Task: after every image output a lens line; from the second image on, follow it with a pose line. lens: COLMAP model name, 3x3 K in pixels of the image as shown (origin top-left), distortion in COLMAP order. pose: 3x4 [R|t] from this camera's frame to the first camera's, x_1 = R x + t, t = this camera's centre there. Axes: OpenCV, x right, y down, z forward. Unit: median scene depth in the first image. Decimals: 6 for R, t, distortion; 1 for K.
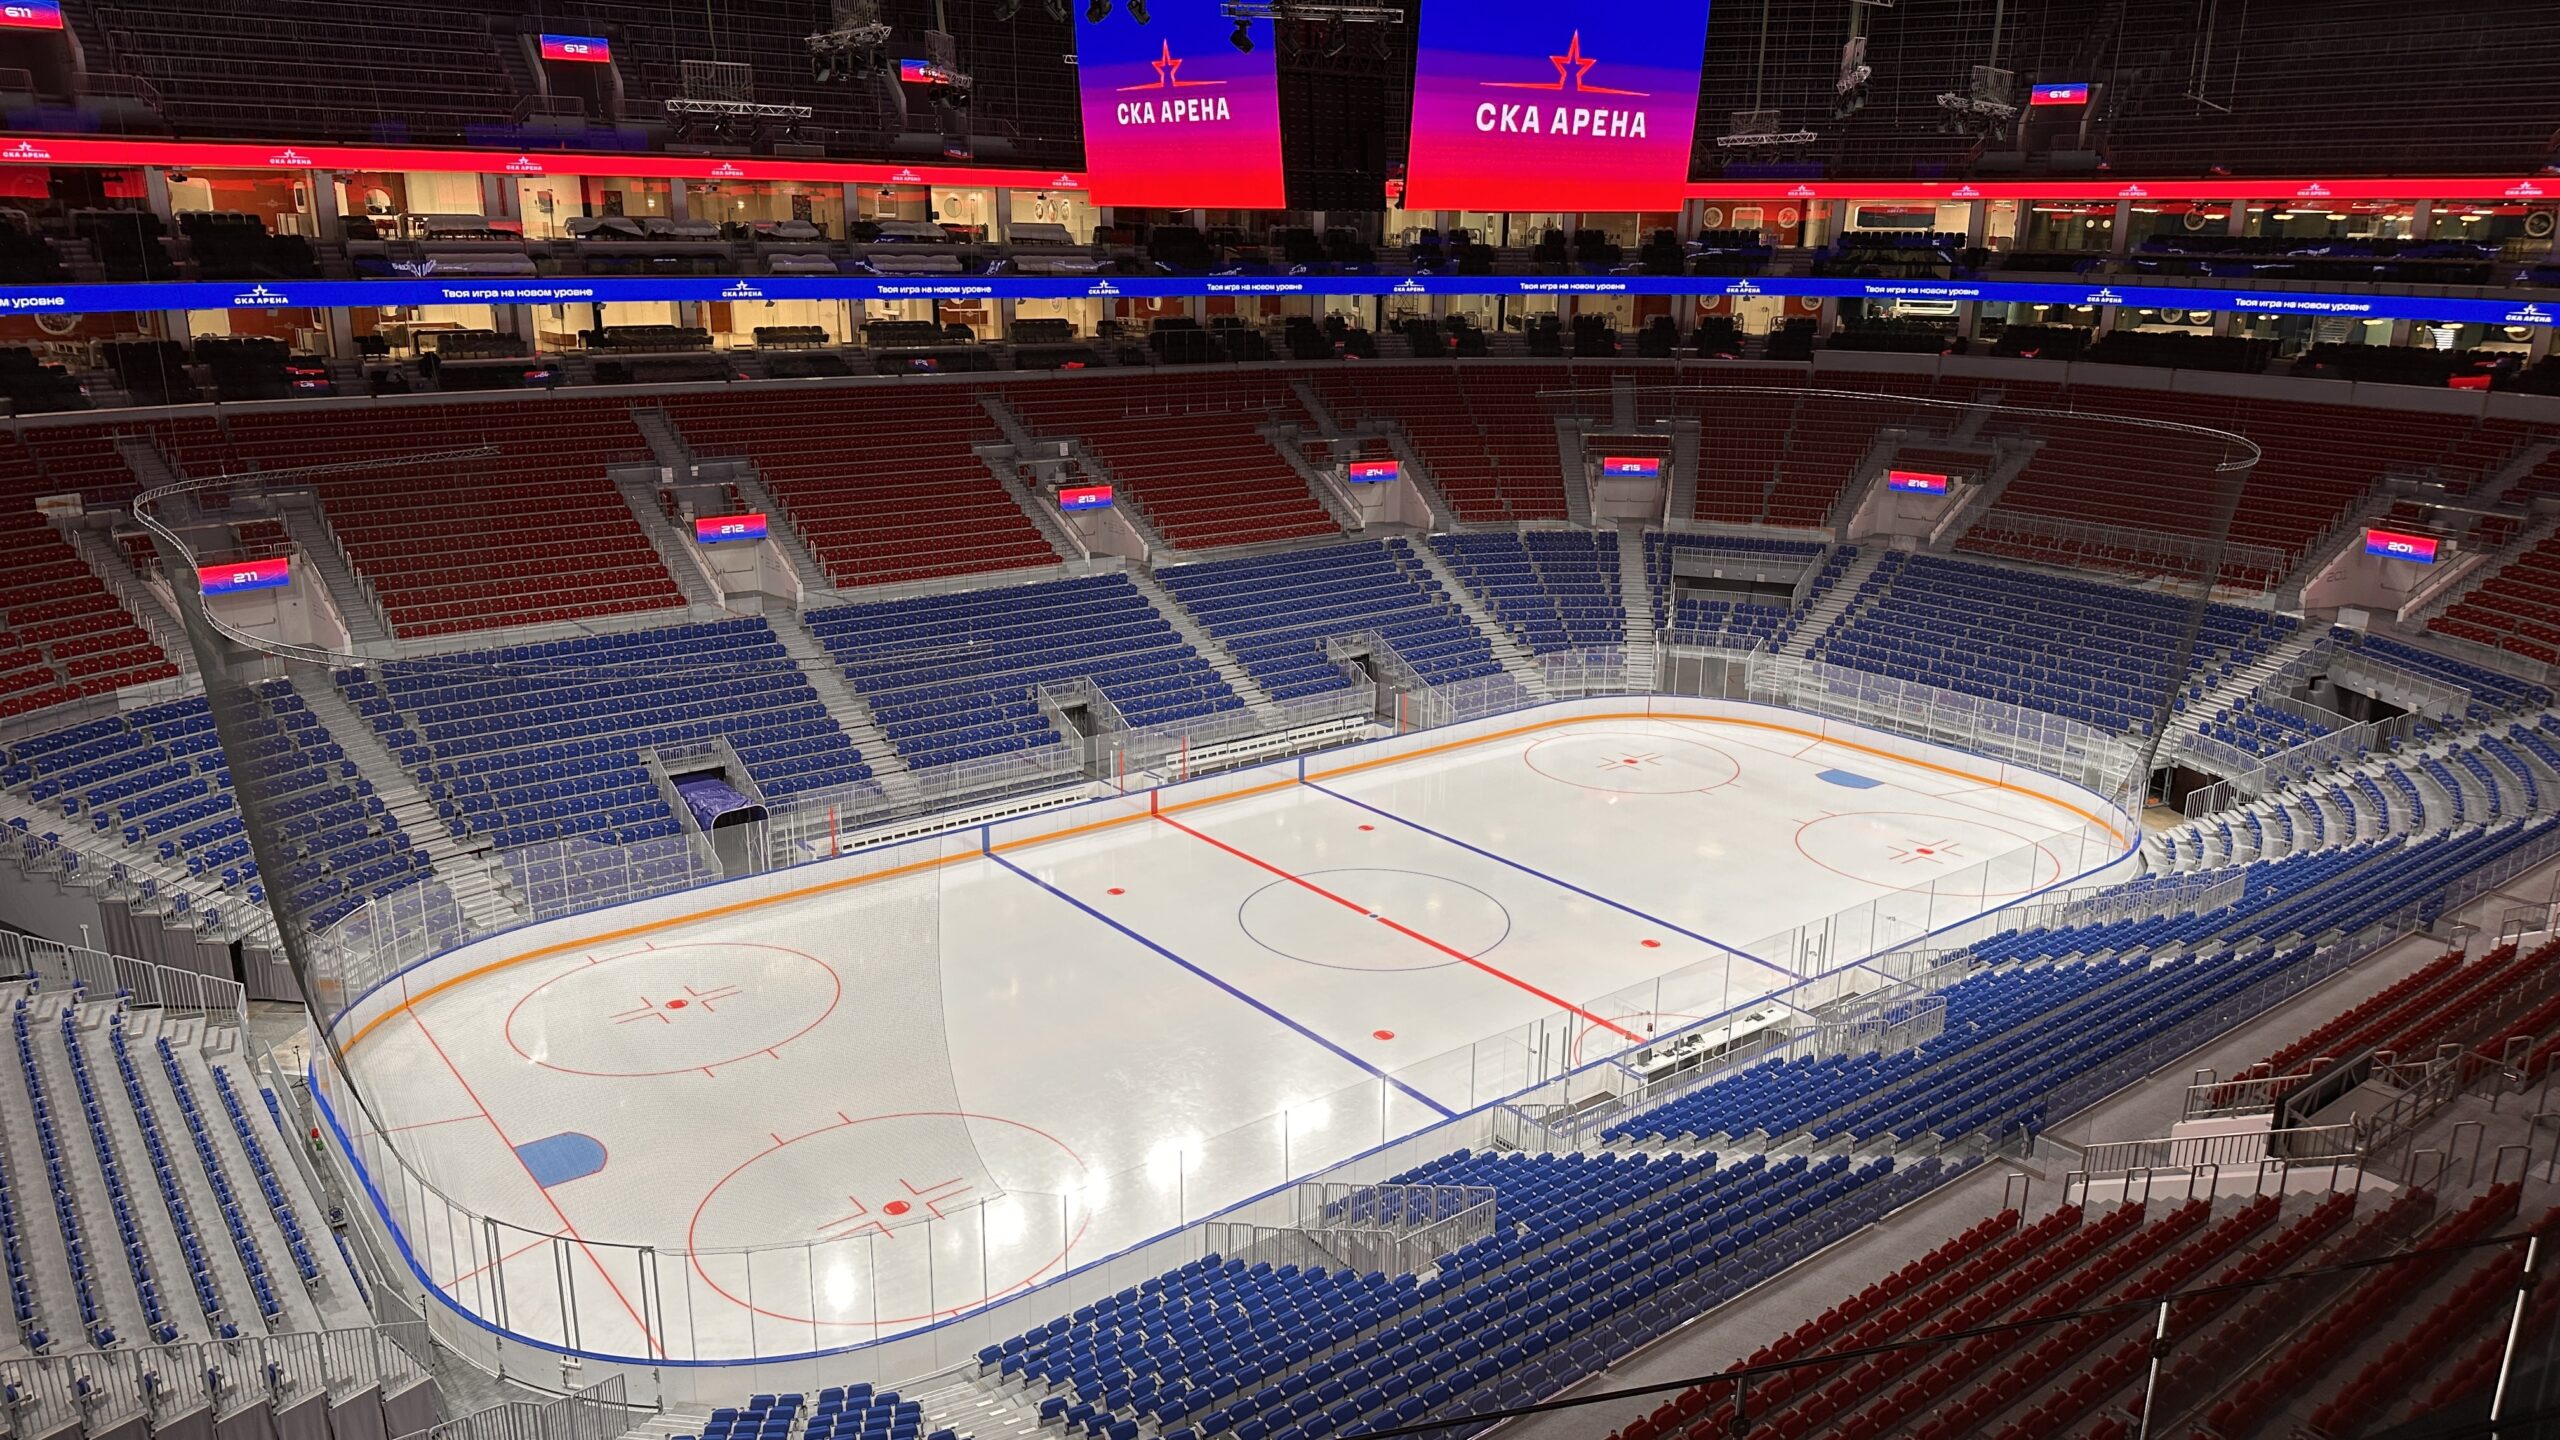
lens RADIAL K [[1811.9, 0, 1301.7], [0, 1811.9, 718.0], [0, 0, 1]] dist [0.061063, -0.061580]
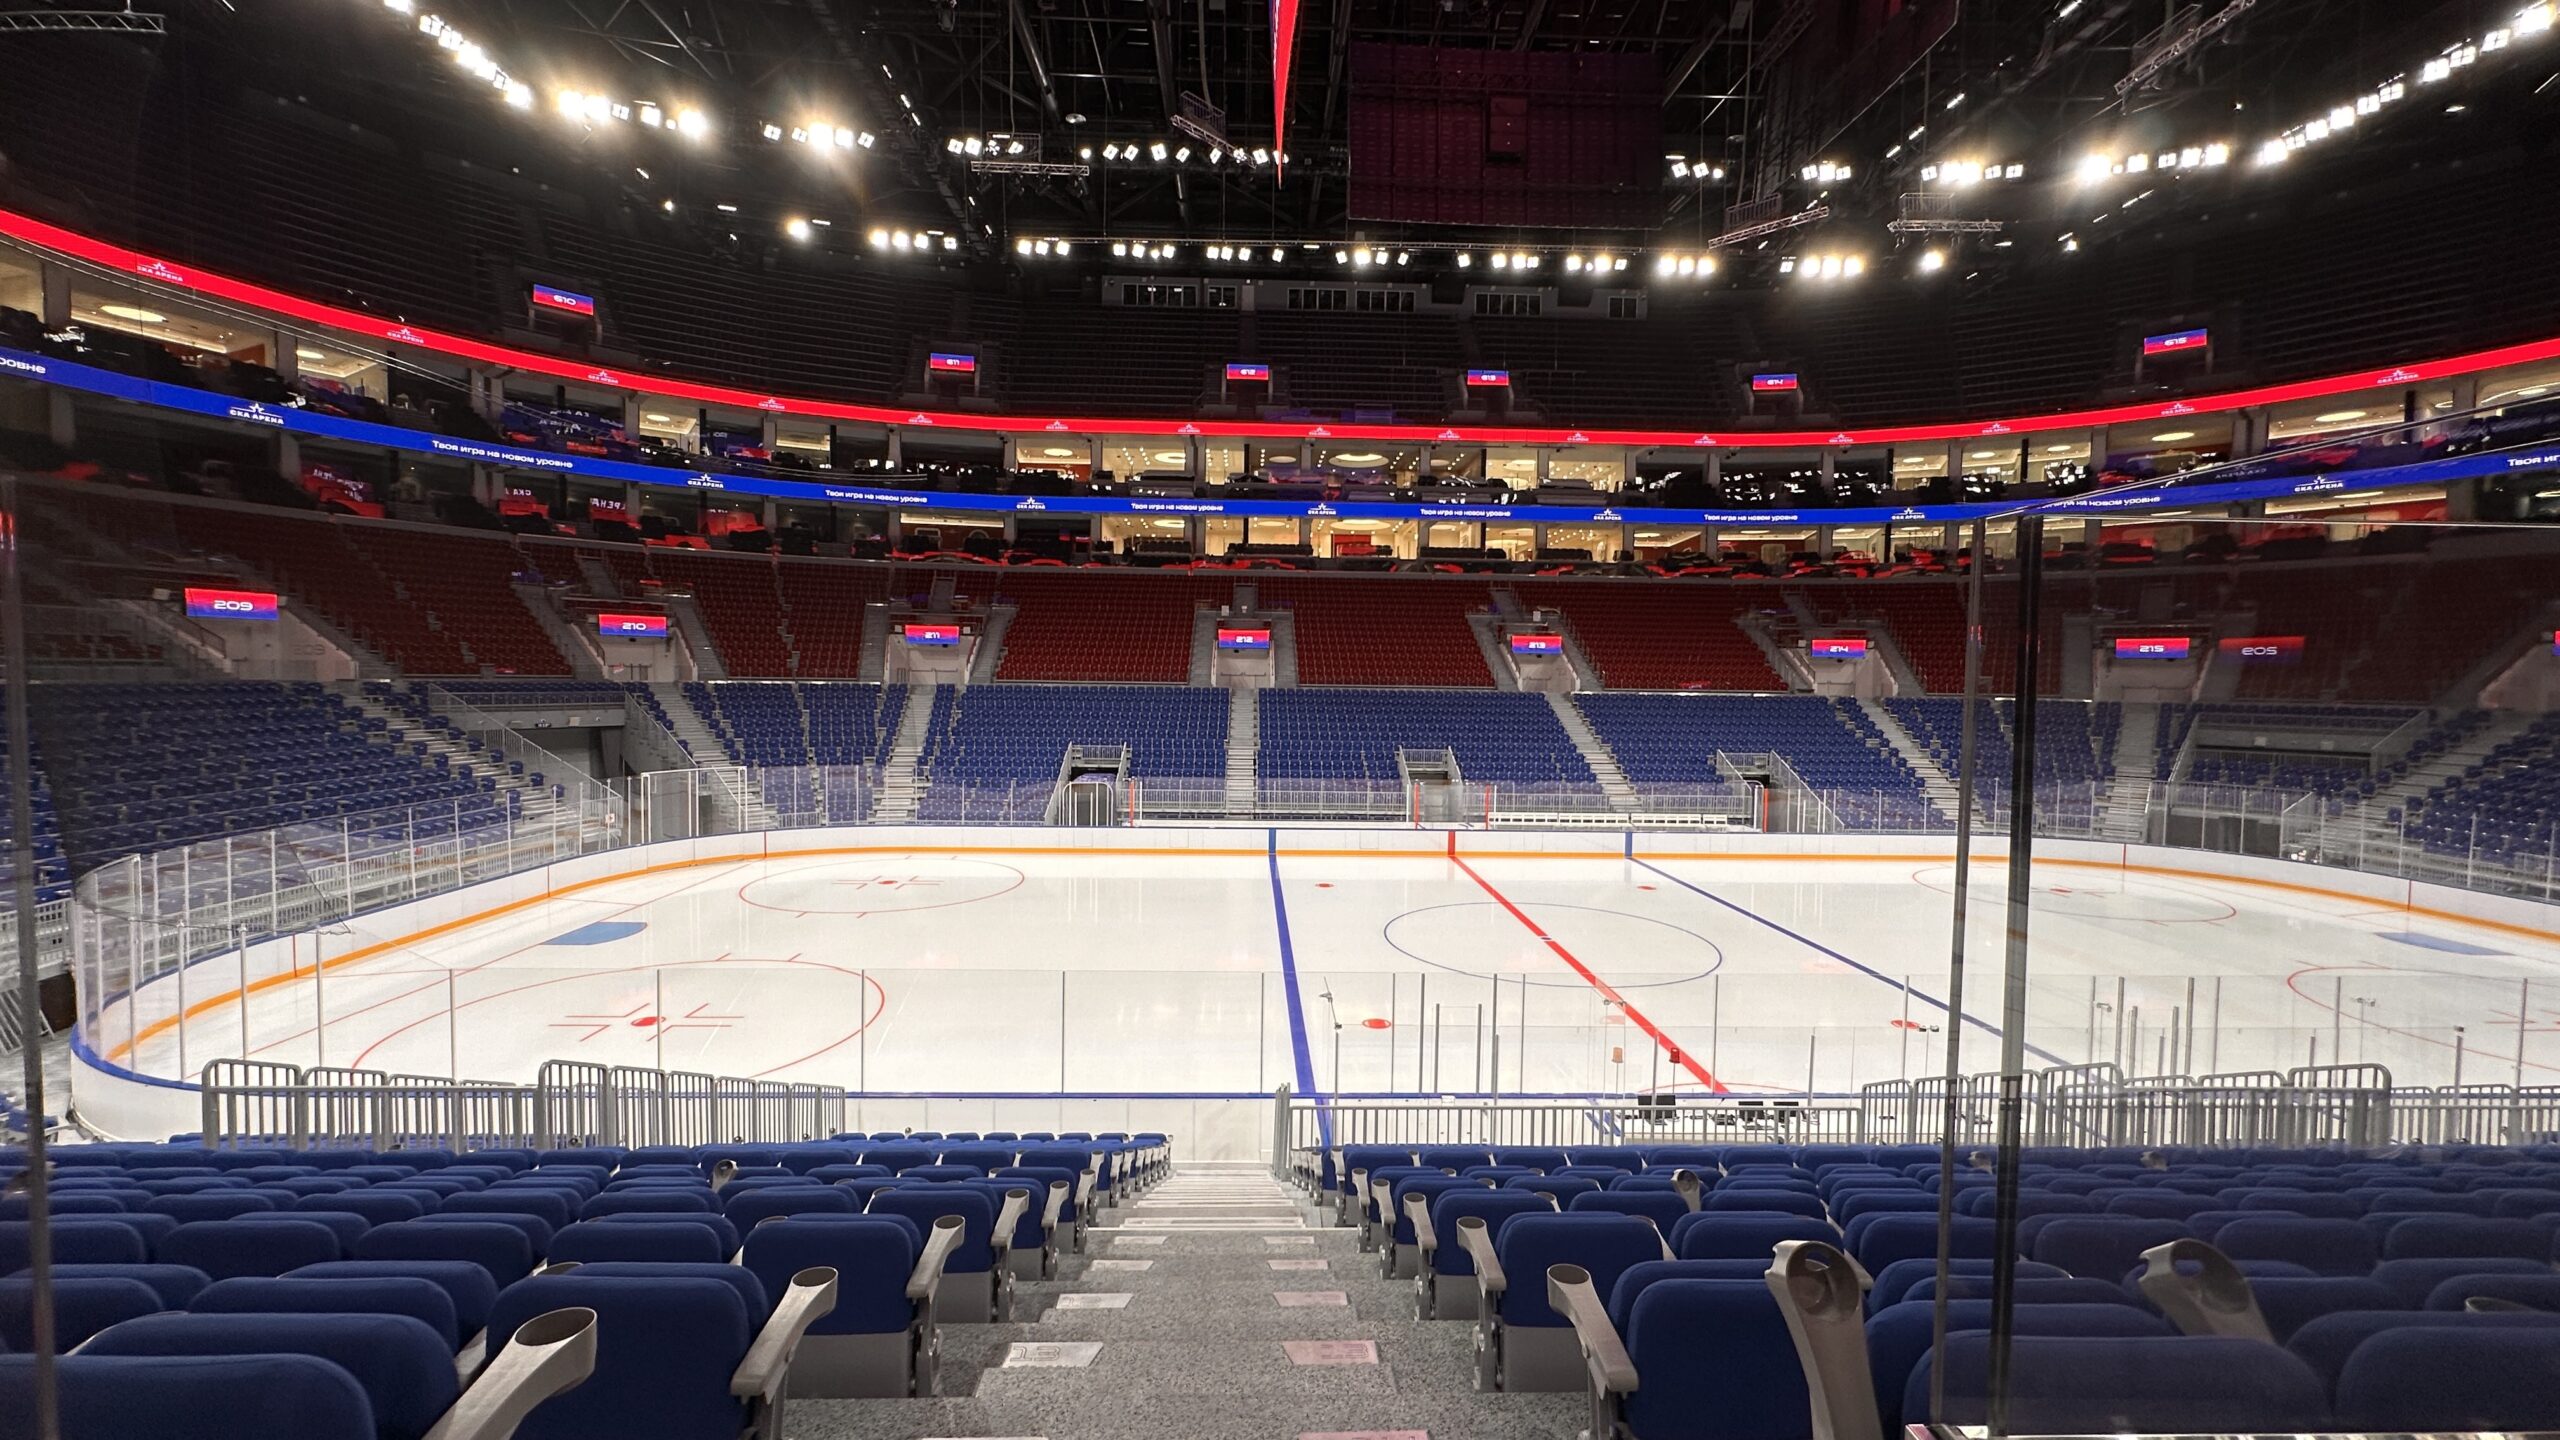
lens RADIAL K [[1025.5, 0, 1290.6], [0, 1025.5, 703.5], [0, 0, 1]] dist [0.001563, -0.000012]
pose [[0.804966, 0.012040, -0.593199, 0.154979], [-0.162327, 0.966117, -0.200668, 0.081497], [0.570684, 0.257824, 0.779645, 0.368956]]
